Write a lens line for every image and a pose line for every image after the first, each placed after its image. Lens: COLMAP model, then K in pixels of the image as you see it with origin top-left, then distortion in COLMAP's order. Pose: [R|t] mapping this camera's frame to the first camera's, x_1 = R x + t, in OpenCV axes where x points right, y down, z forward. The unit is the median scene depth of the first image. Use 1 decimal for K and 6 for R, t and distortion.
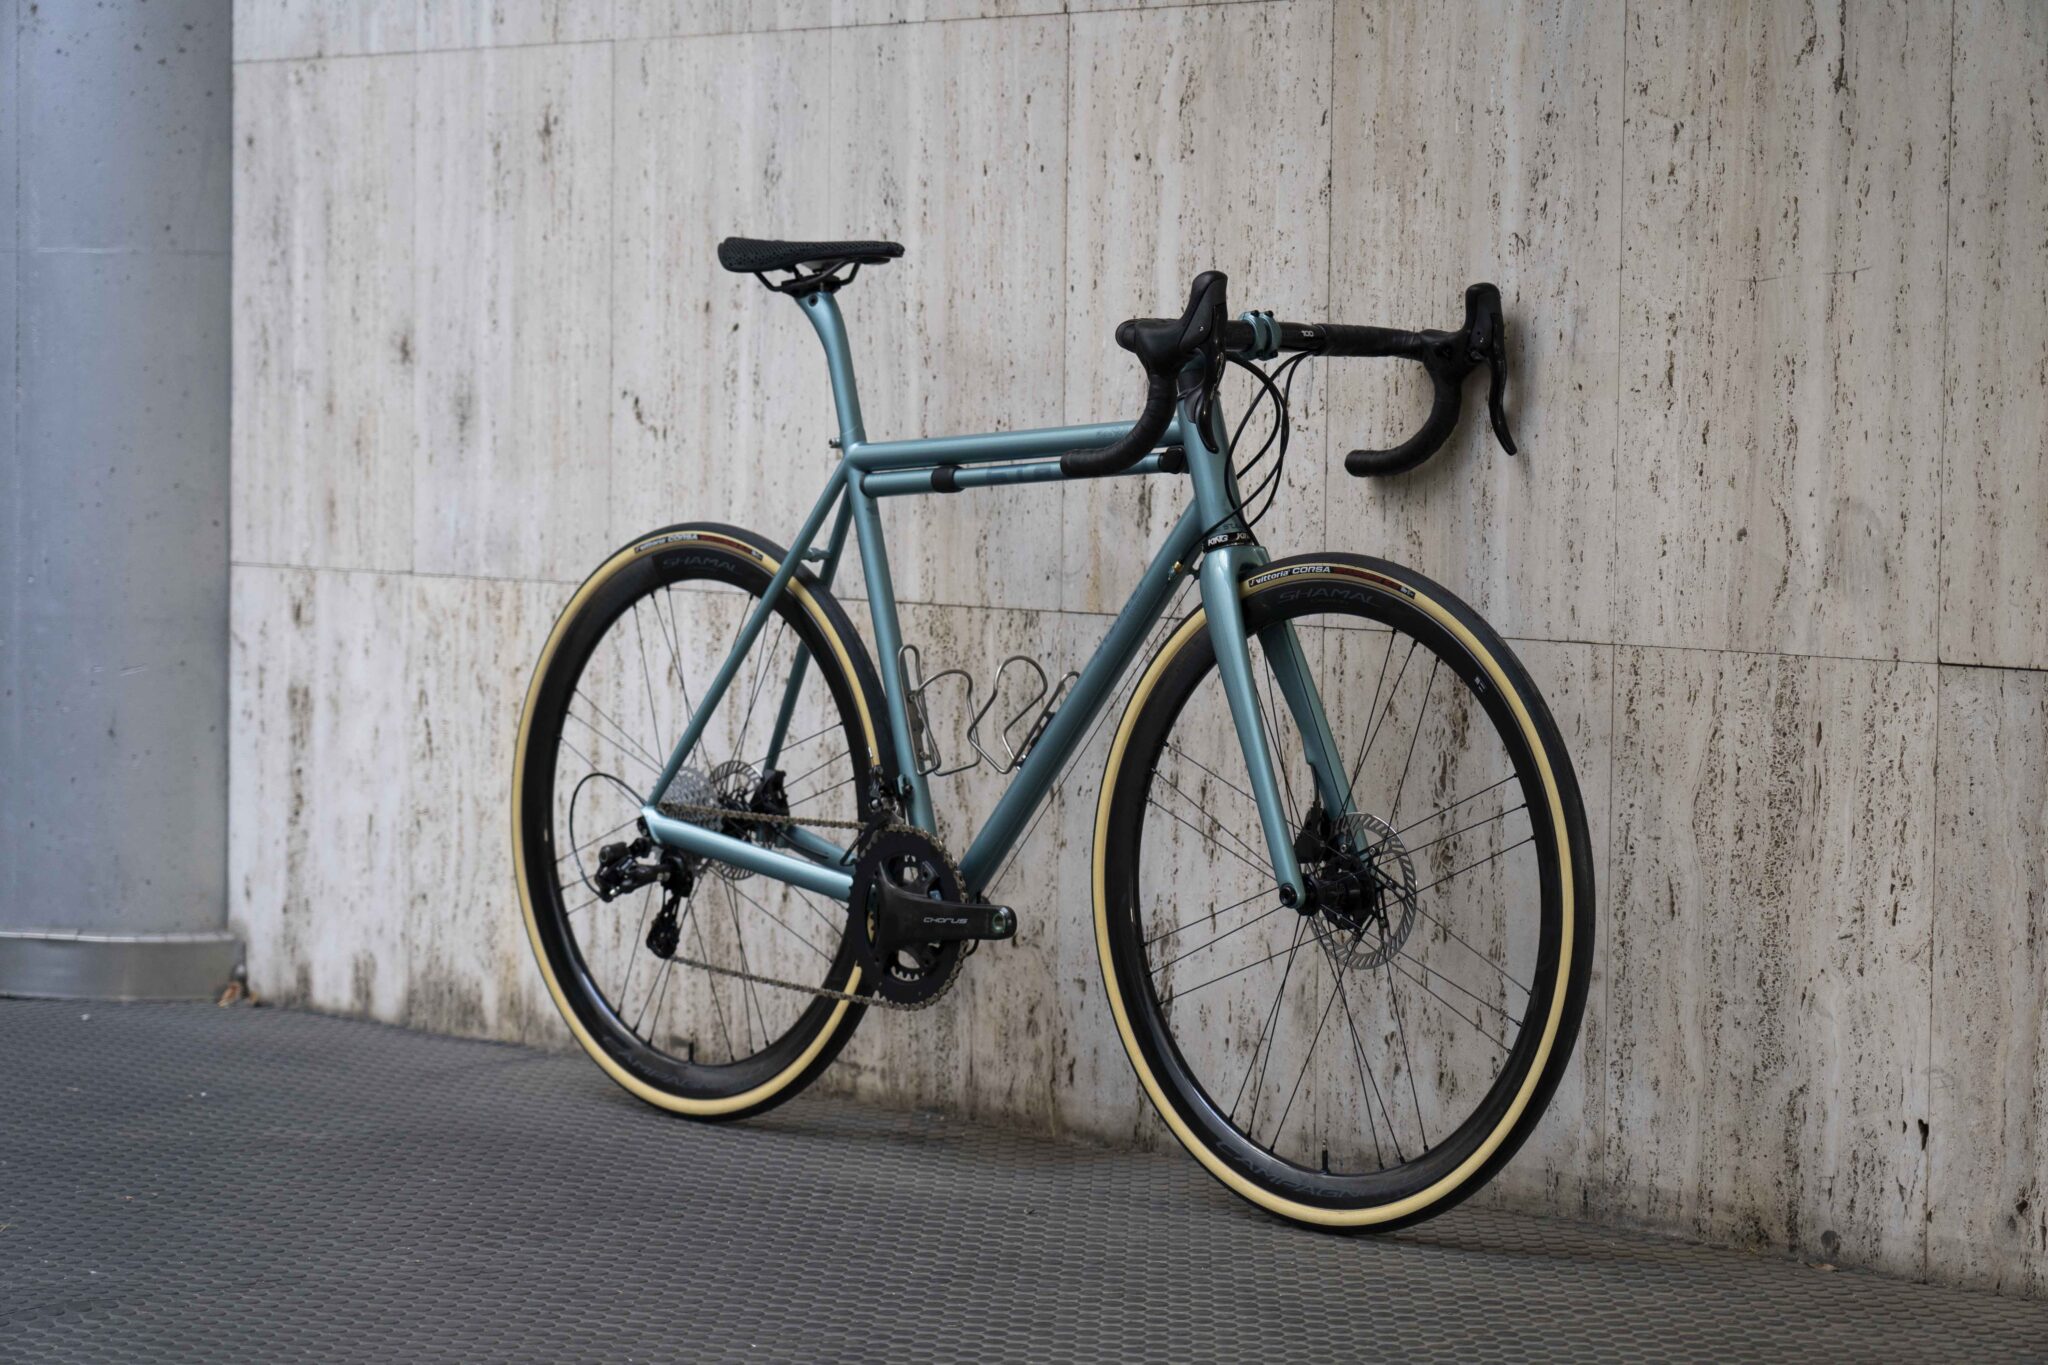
lens RADIAL K [[5232.8, 0, 1025.8], [0, 5232.8, 677.4], [0, 0, 1]] dist [0.058986, 0.000000]
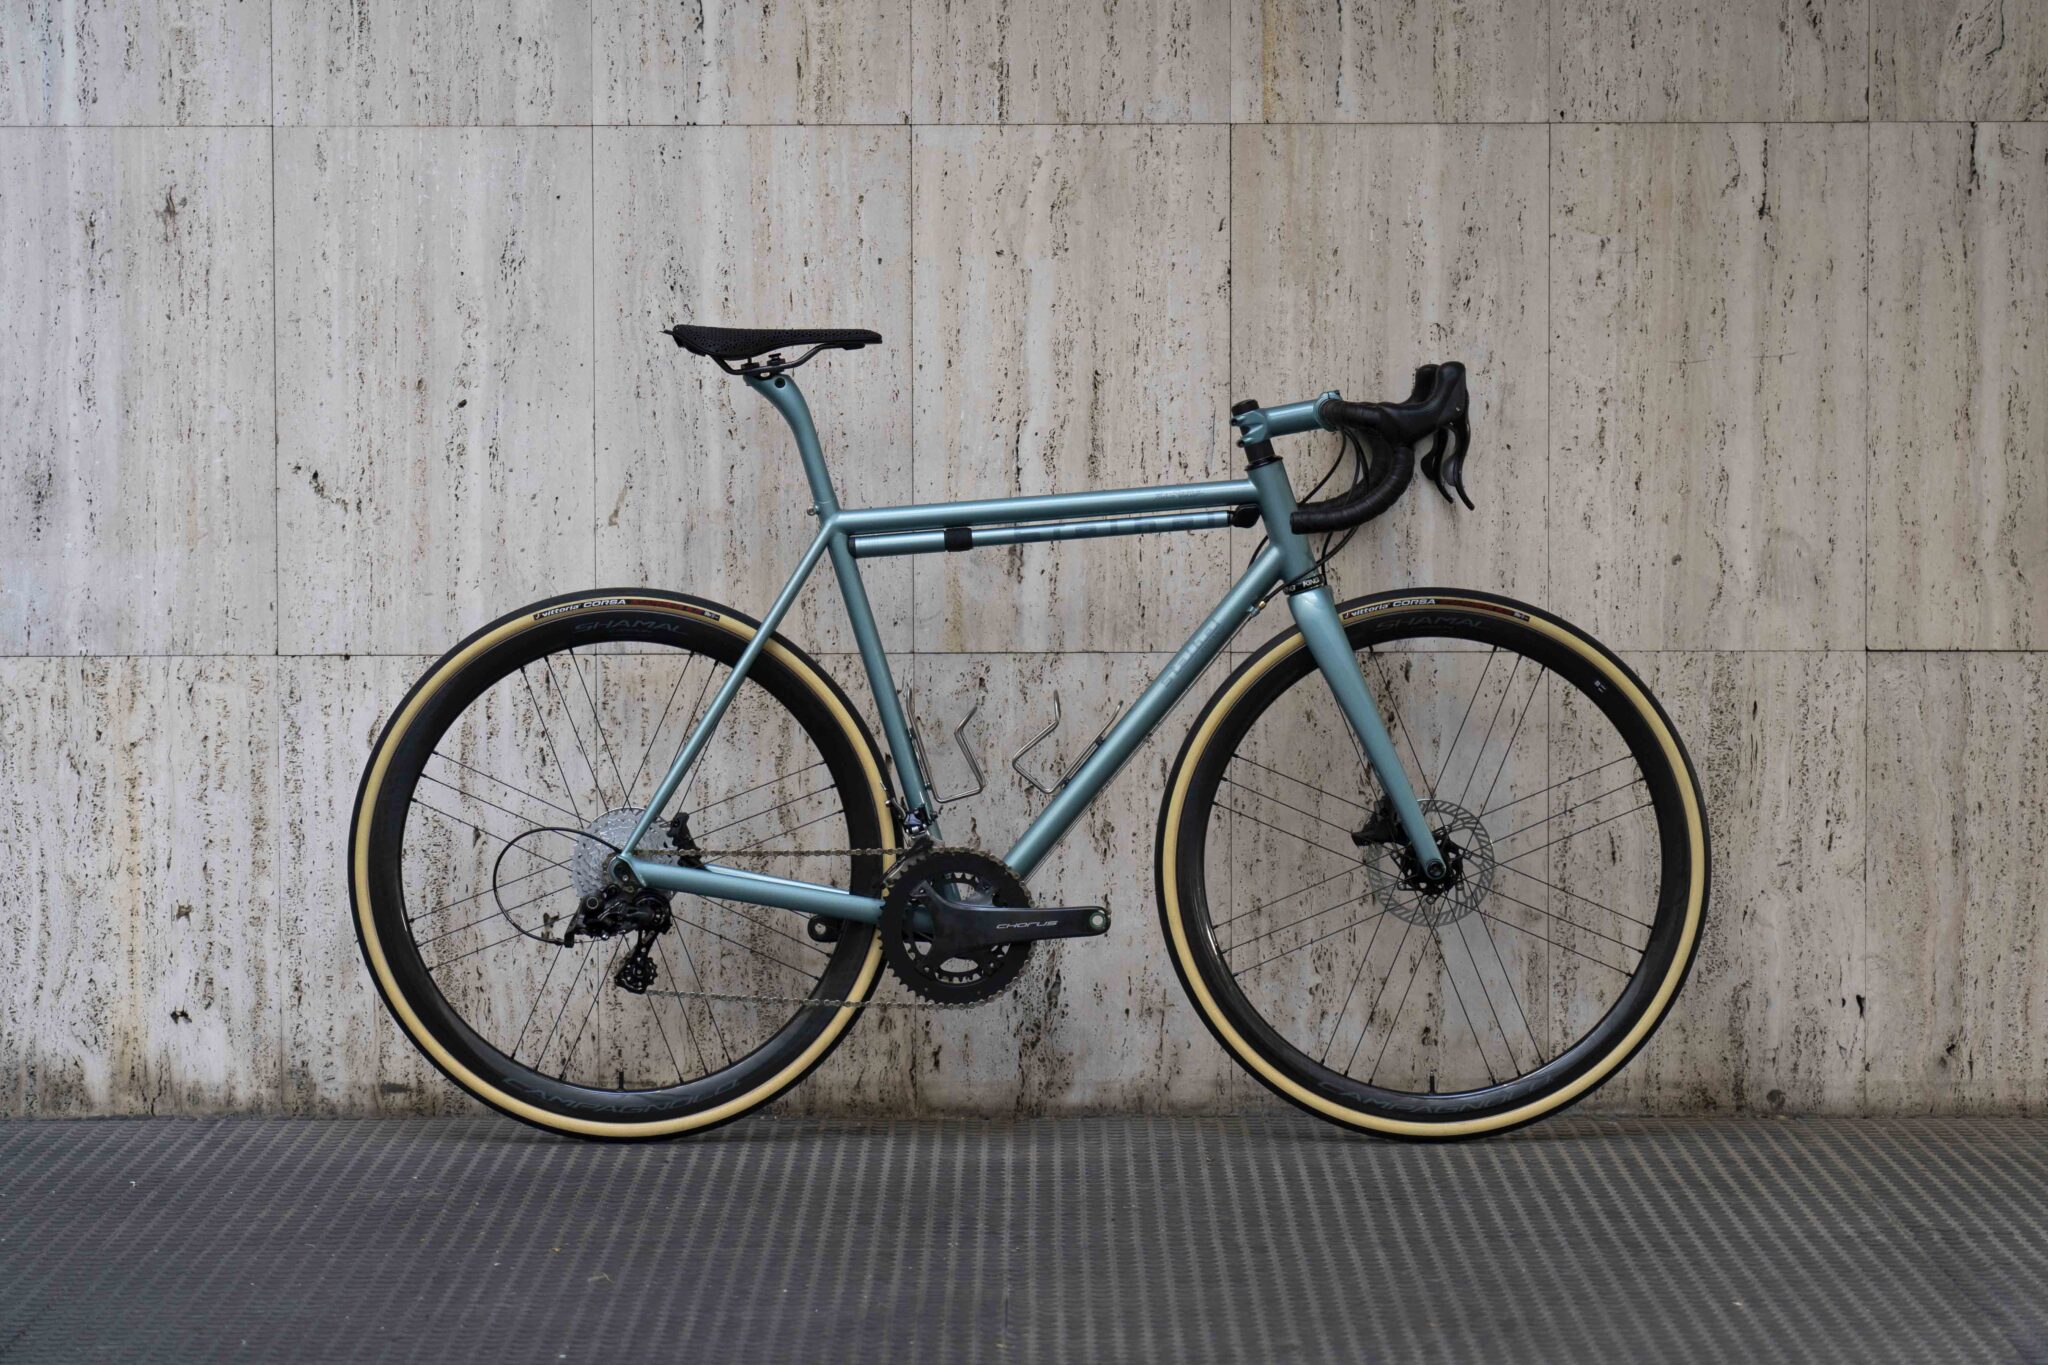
lens RADIAL K [[5667.7, 0, 1036.2], [0, 5667.7, 684.2], [0, 0, 1]] dist [0.056182, 0.000000]
pose [[0.688335, -0.054350, 0.723354, -0.906854], [0.052792, 0.998298, 0.024772, -0.036634], [-0.723470, 0.021136, 0.690032, 0.143113]]
